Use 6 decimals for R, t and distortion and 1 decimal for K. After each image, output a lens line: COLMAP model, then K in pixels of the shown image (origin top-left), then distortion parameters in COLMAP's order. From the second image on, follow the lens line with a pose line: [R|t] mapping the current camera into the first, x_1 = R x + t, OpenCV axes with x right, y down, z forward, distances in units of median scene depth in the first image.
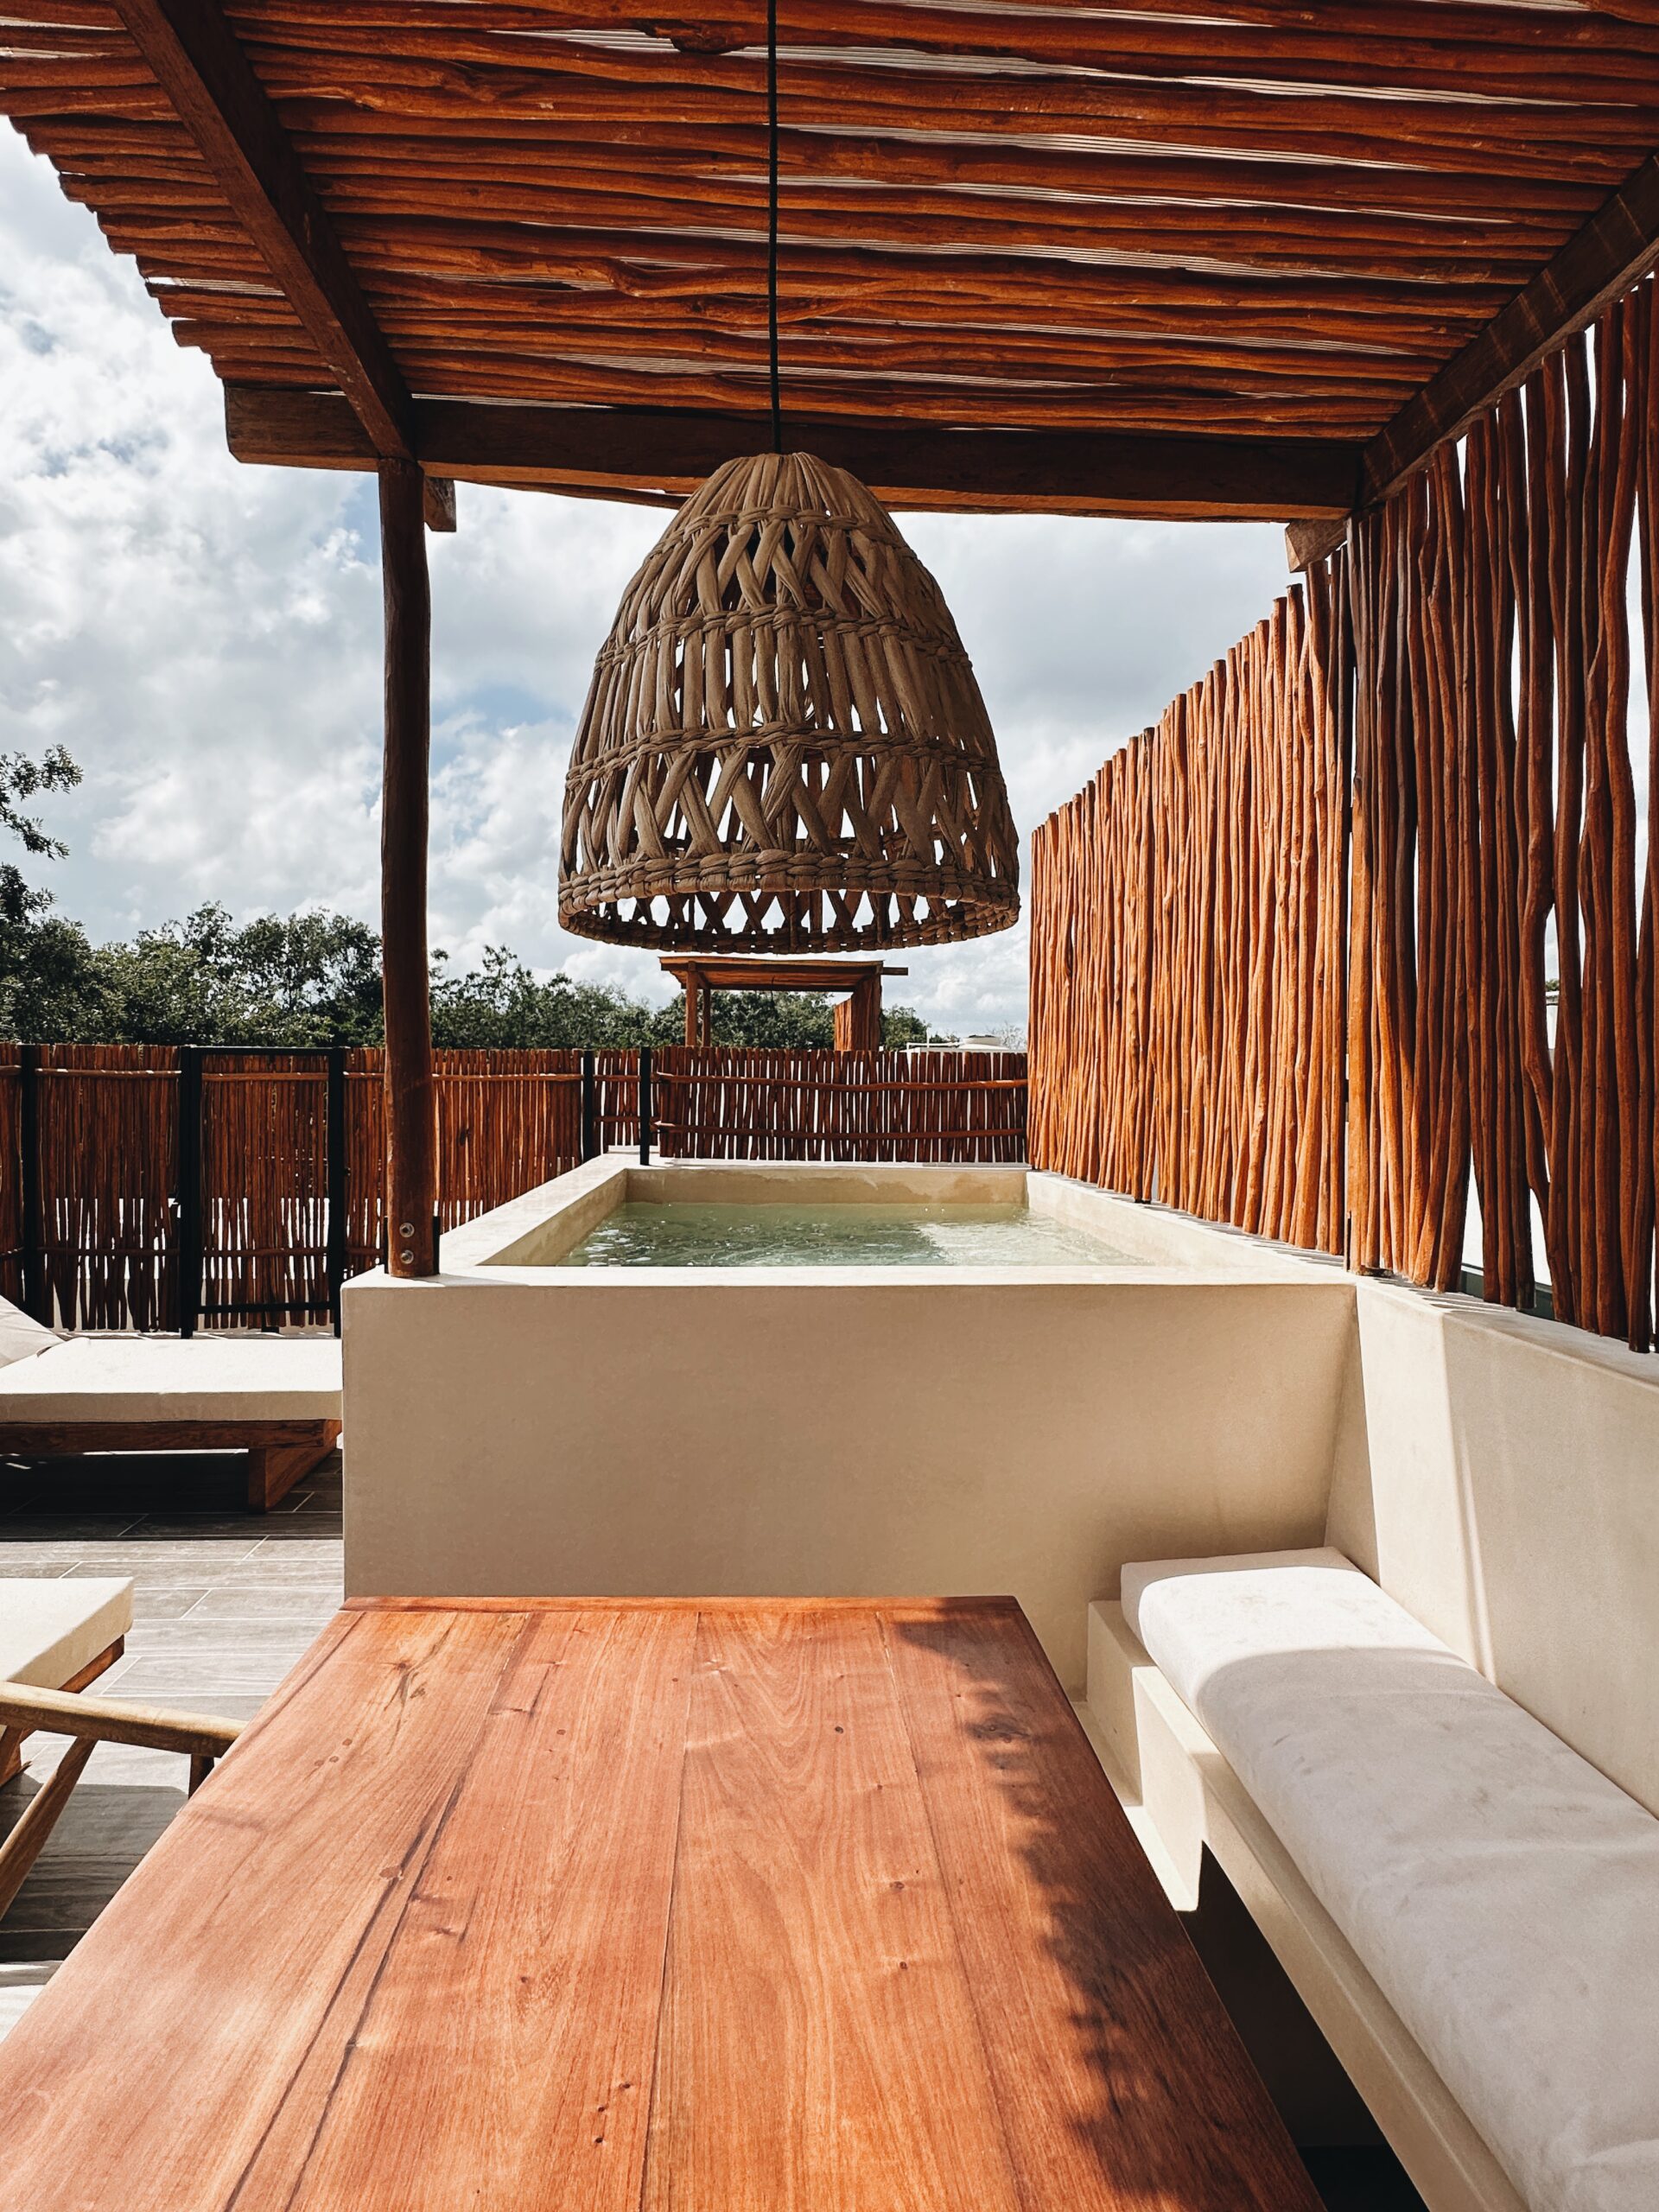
lens RADIAL K [[1096.3, 0, 824.2], [0, 1096.3, 1114.4], [0, 0, 1]] dist [-0.003179, -0.000539]
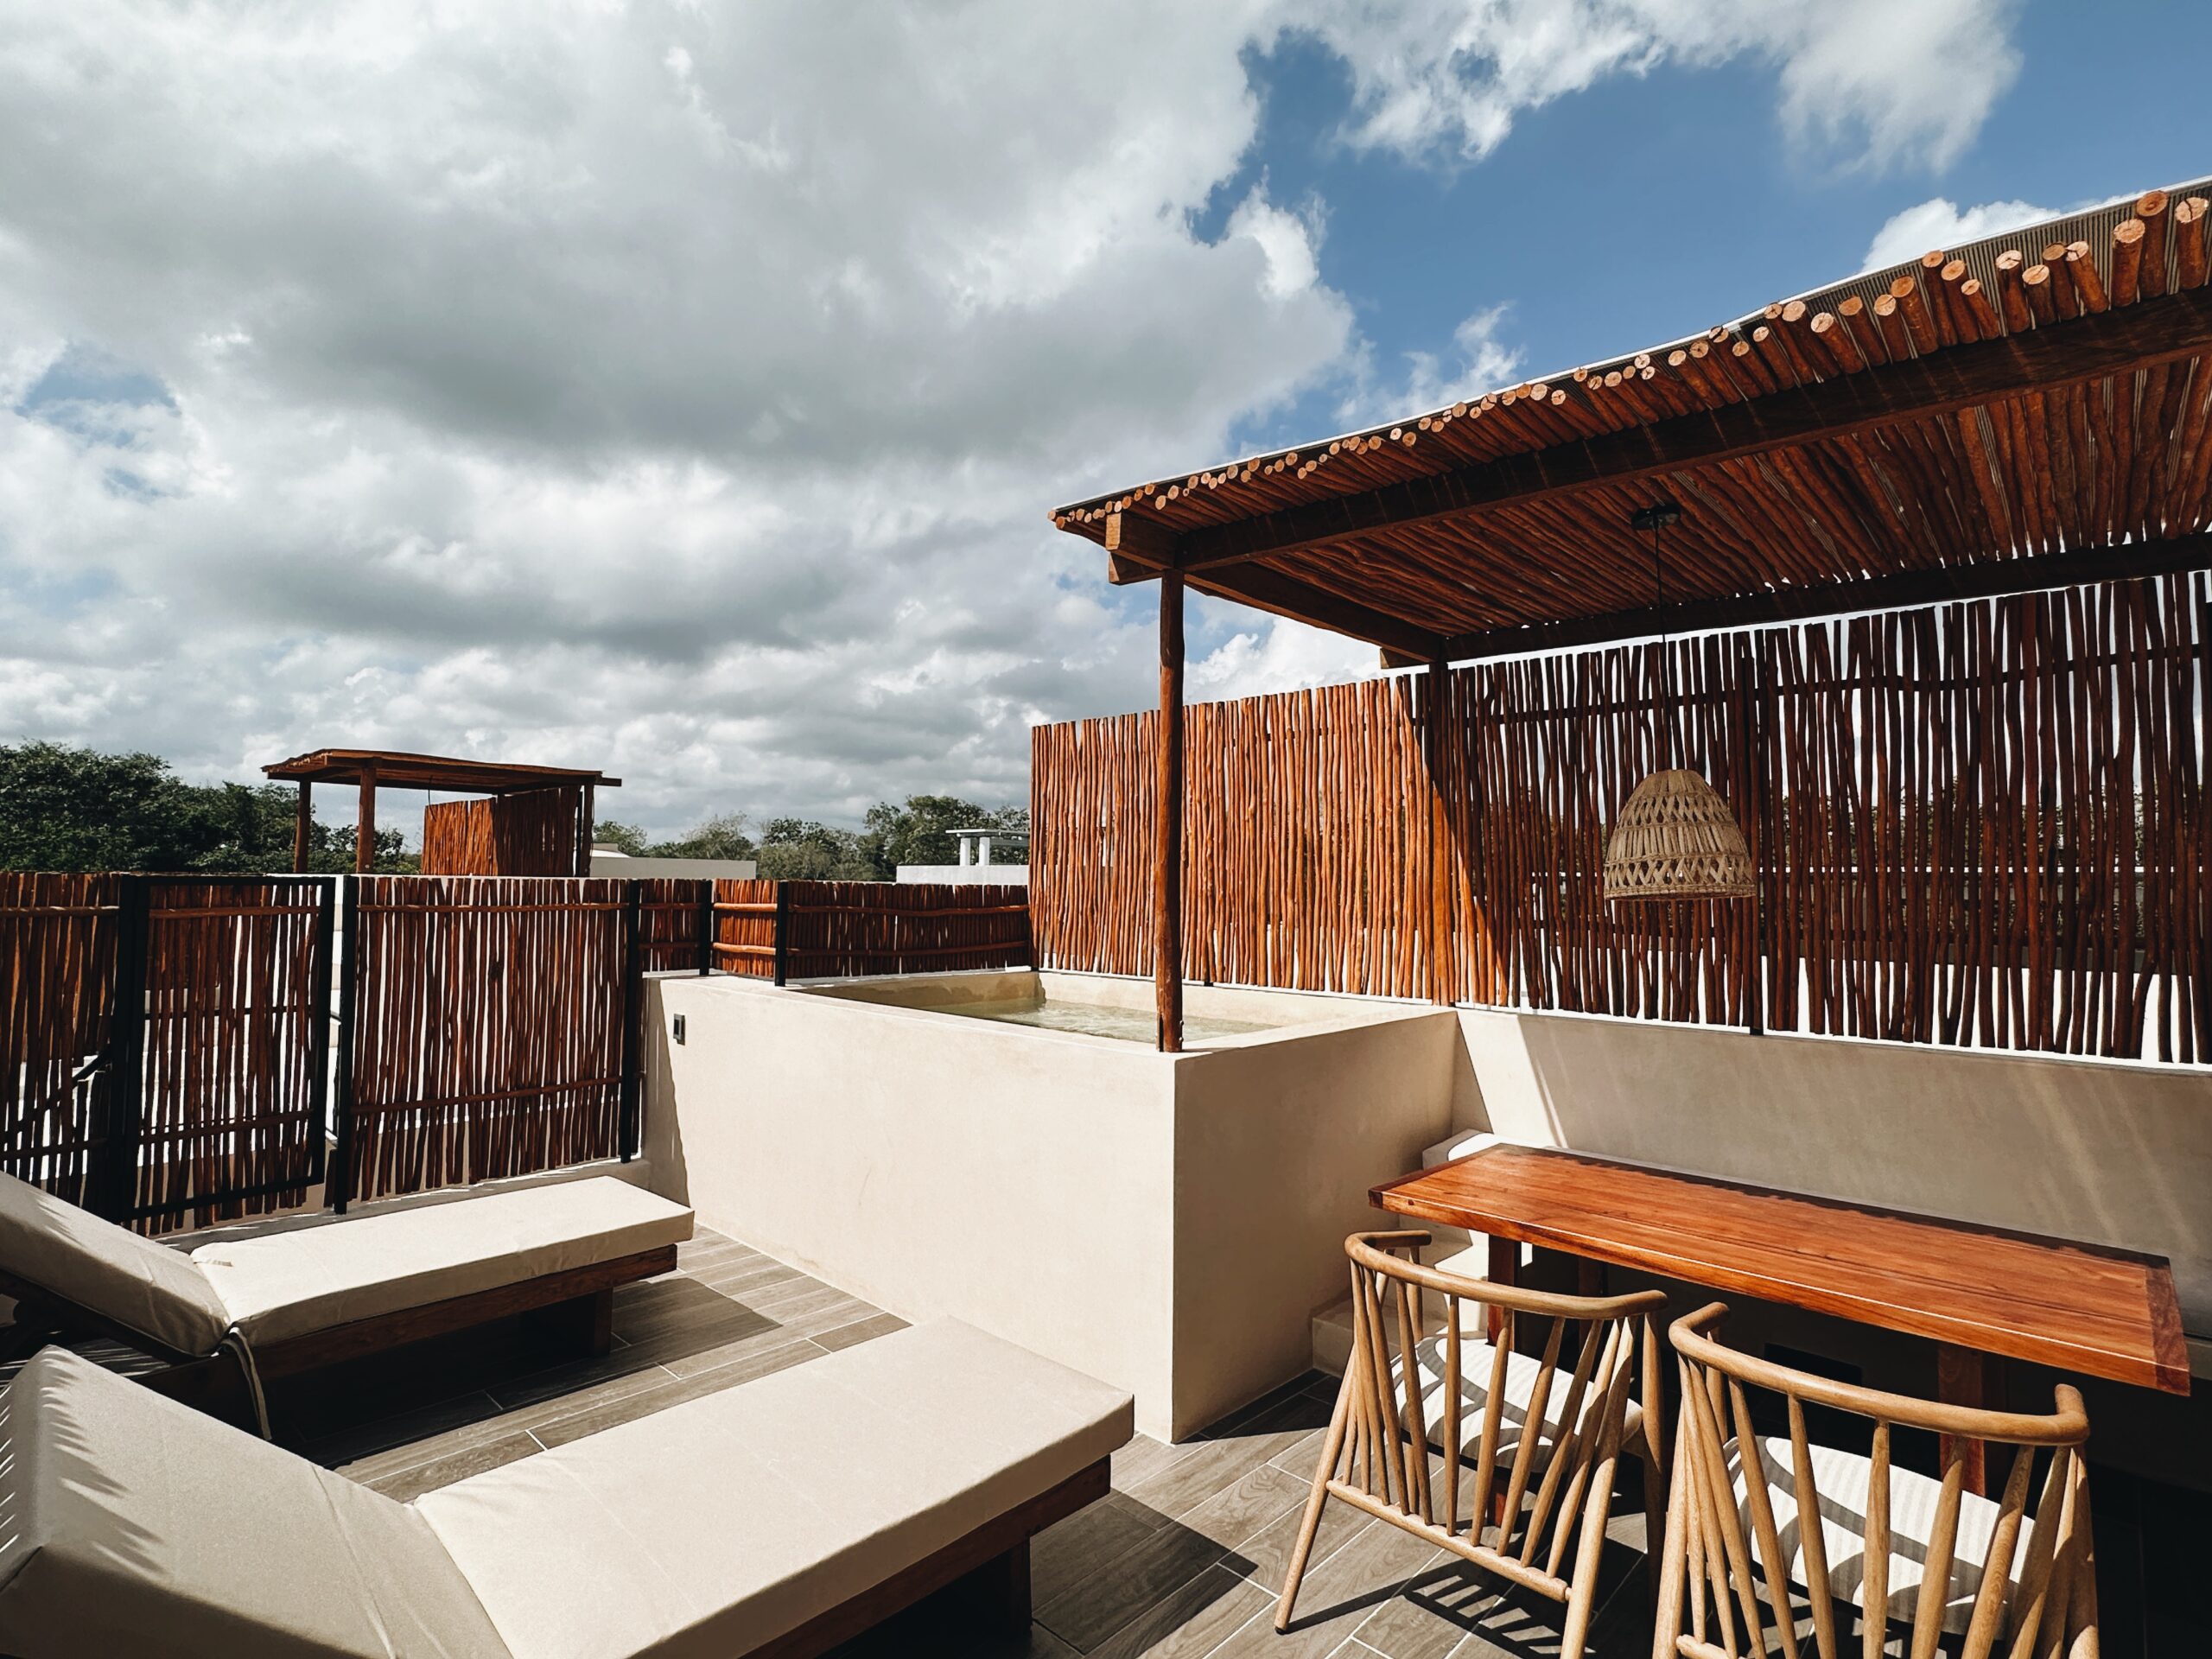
lens RADIAL K [[1096.3, 0, 1106.0], [0, 1096.3, 829.5], [0, 0, 1]] dist [-0.003179, -0.000539]
pose [[0.726400, 0.030717, 0.686586, -0.821651], [0.018478, 0.997767, -0.064188, -0.043585], [-0.687024, 0.059313, 0.724210, -0.076041]]
